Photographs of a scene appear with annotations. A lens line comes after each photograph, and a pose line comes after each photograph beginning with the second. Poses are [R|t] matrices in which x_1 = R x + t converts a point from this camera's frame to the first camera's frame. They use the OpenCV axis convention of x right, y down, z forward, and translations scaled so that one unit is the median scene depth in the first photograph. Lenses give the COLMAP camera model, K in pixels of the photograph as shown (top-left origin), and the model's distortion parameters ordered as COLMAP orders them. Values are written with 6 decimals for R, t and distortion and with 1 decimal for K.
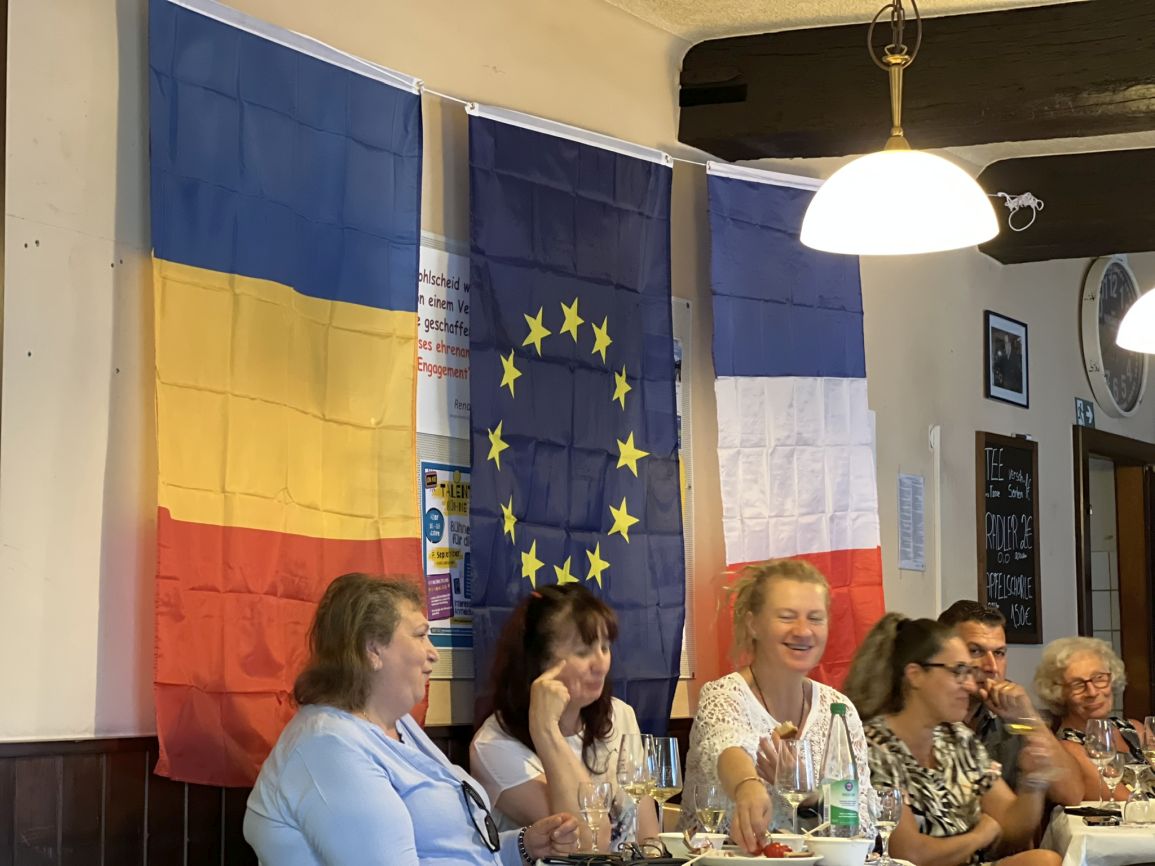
lens RADIAL K [[2551.1, 0, 548.9], [0, 2551.1, 397.1], [0, 0, 1]] dist [0.185609, 0.000000]
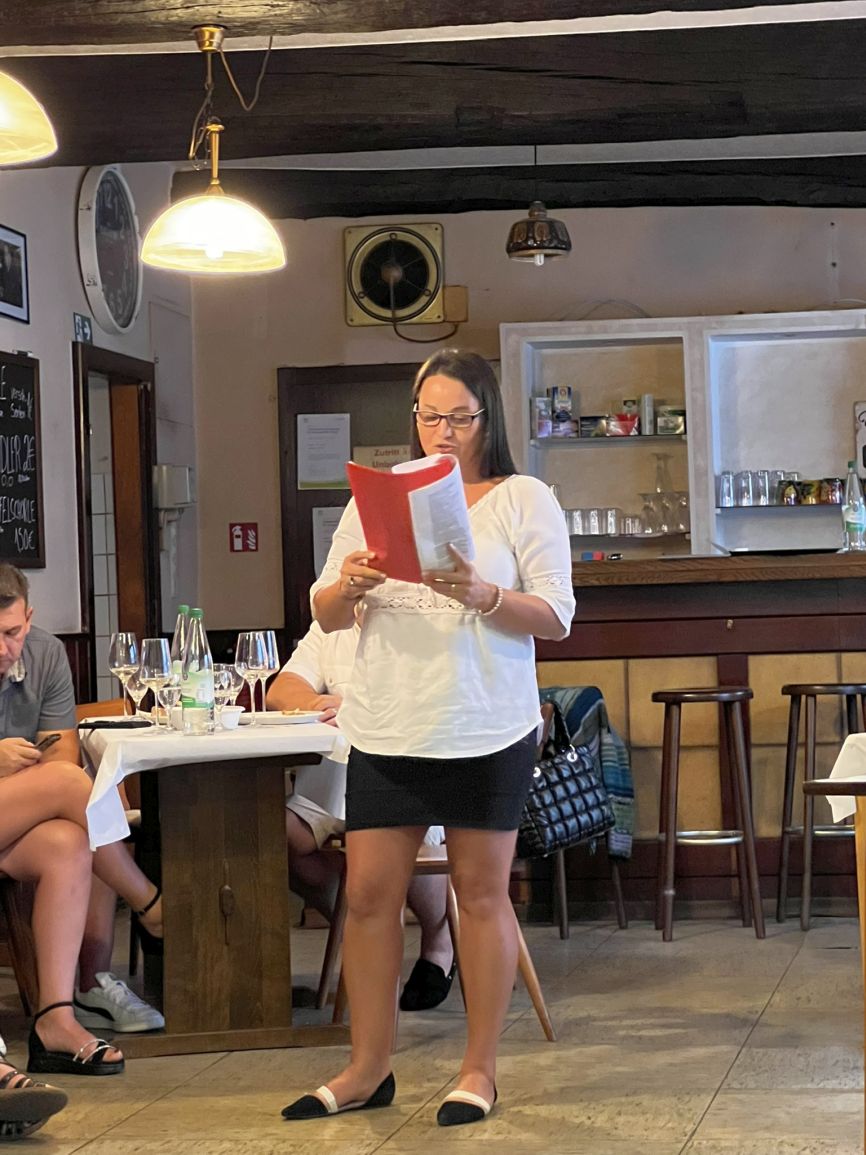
lens RADIAL K [[2930.8, 0, 436.9], [0, 2930.8, 565.8], [0, 0, 1]] dist [0.194826, 0.000000]
pose [[0.941024, -0.028377, 0.337147, -0.062222], [-0.000534, 0.996351, 0.085351, 0.000791], [-0.338339, -0.080497, 0.937575, -0.124871]]
